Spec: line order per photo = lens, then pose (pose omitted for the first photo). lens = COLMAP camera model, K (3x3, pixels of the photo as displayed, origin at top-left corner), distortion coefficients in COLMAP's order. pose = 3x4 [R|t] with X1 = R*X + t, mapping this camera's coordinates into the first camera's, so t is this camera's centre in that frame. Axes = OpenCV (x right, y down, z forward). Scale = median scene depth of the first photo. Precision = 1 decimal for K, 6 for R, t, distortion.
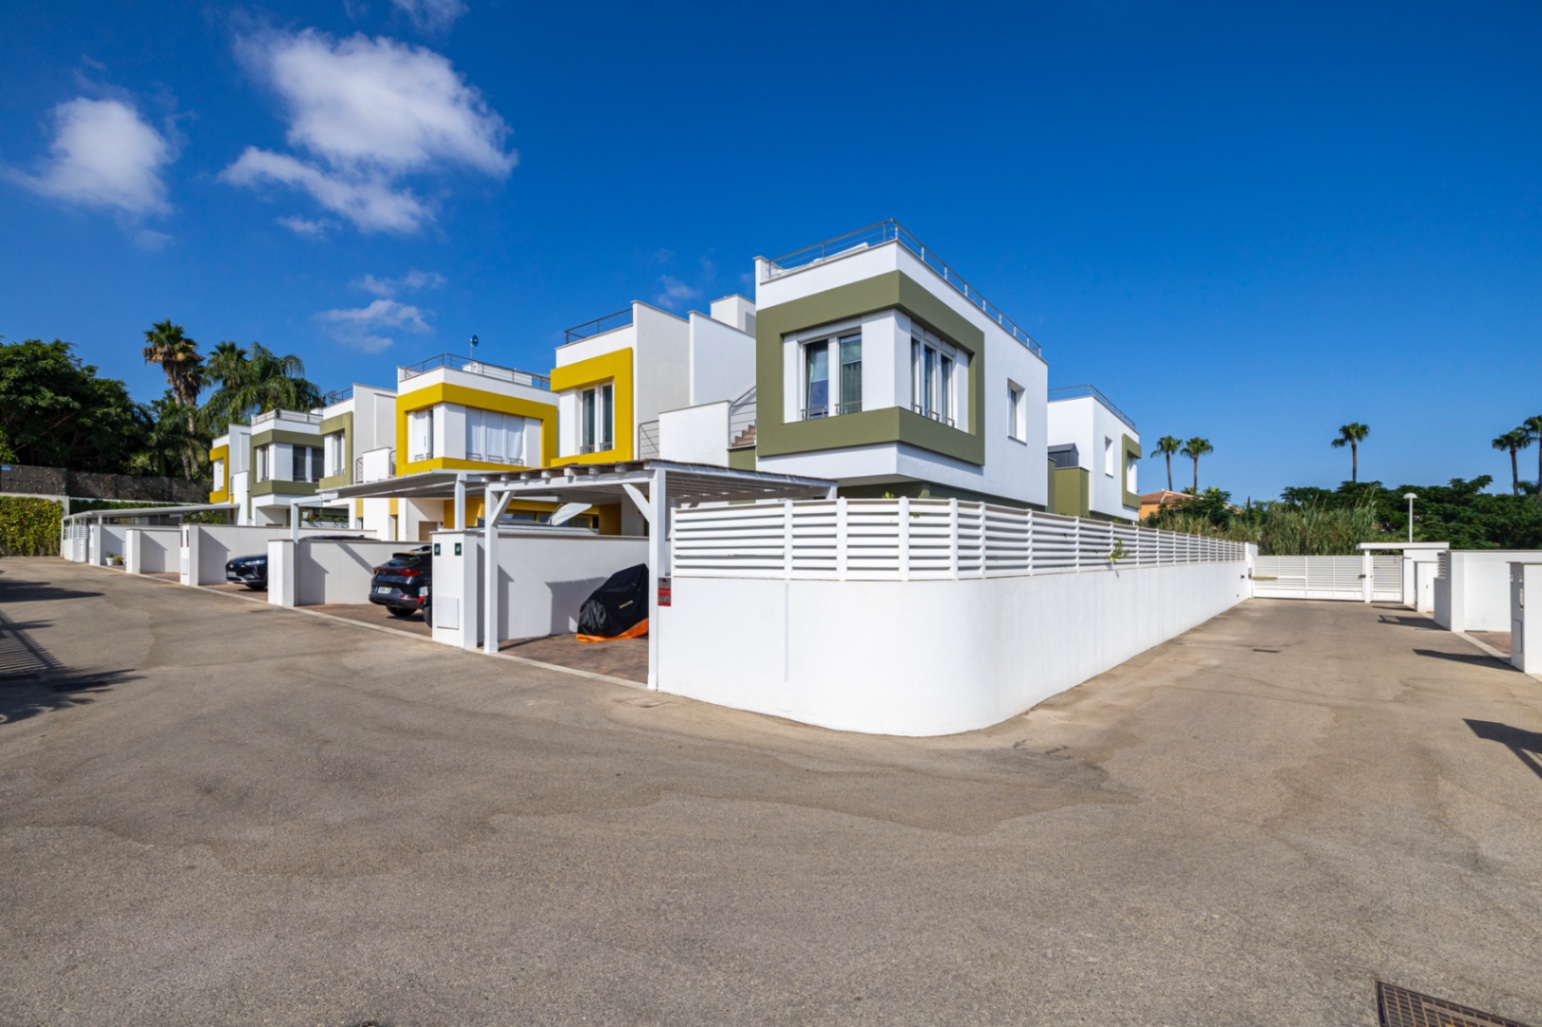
lens RADIAL K [[691.6, 0, 736.7], [0, 691.6, 554.2], [0, 0, 1]] dist [0.001661, 0.000398]
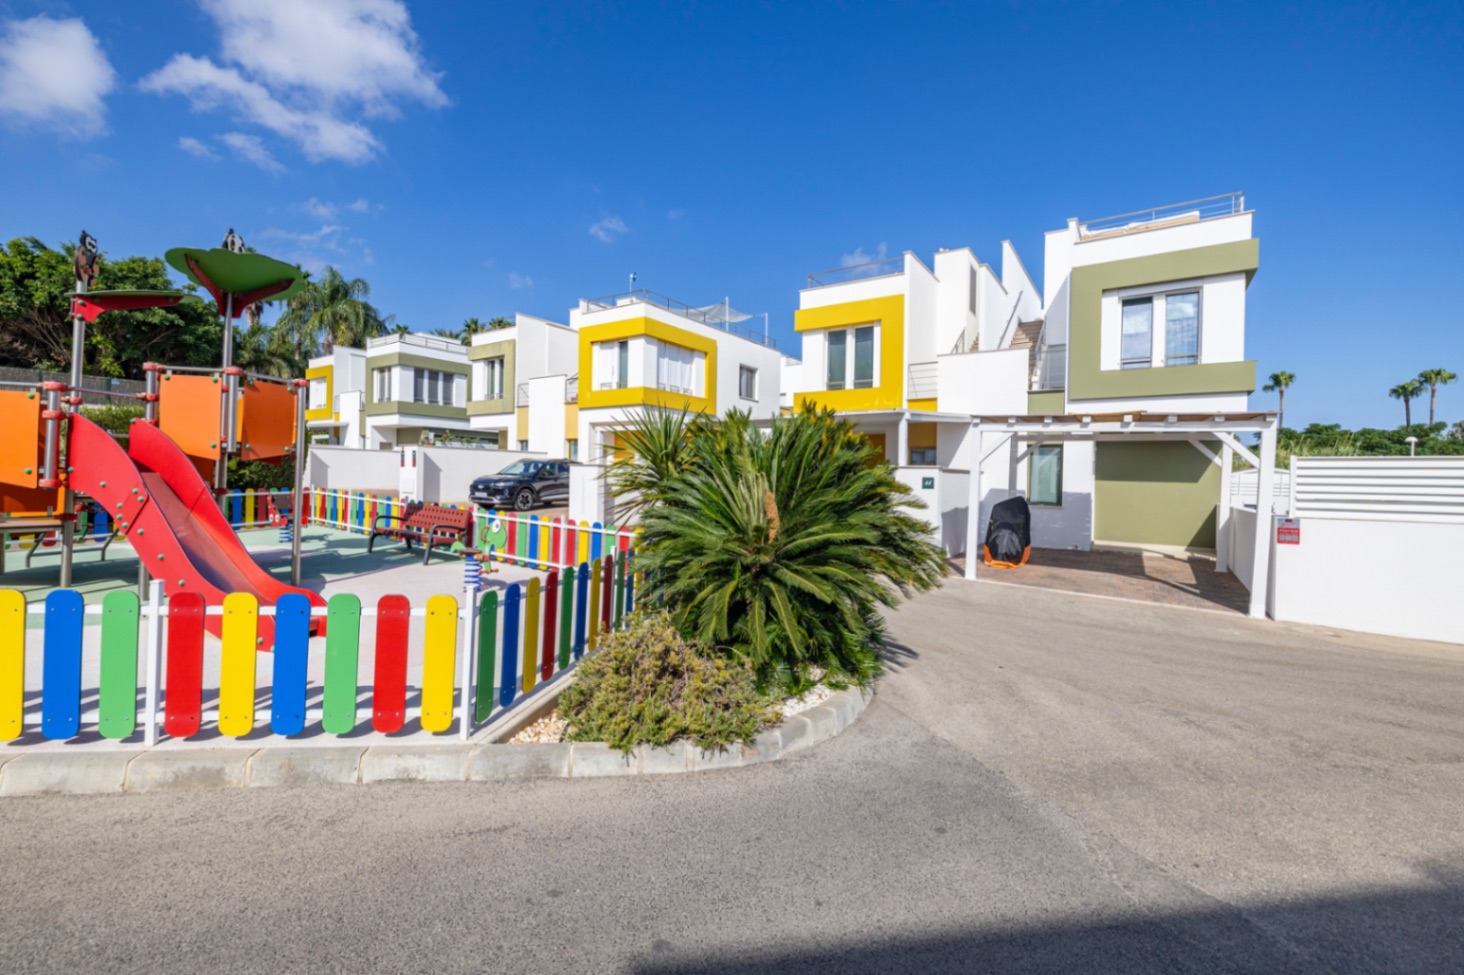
lens RADIAL K [[633.3, 0, 705.8], [0, 633.3, 483.0], [0, 0, 1]] dist [0.000347, 0.000574]
pose [[0.997570, 0.016013, 0.067811, -0.351565], [-0.017062, 0.999743, 0.014919, -0.007319], [-0.067555, -0.016040, 0.997587, 0.014381]]
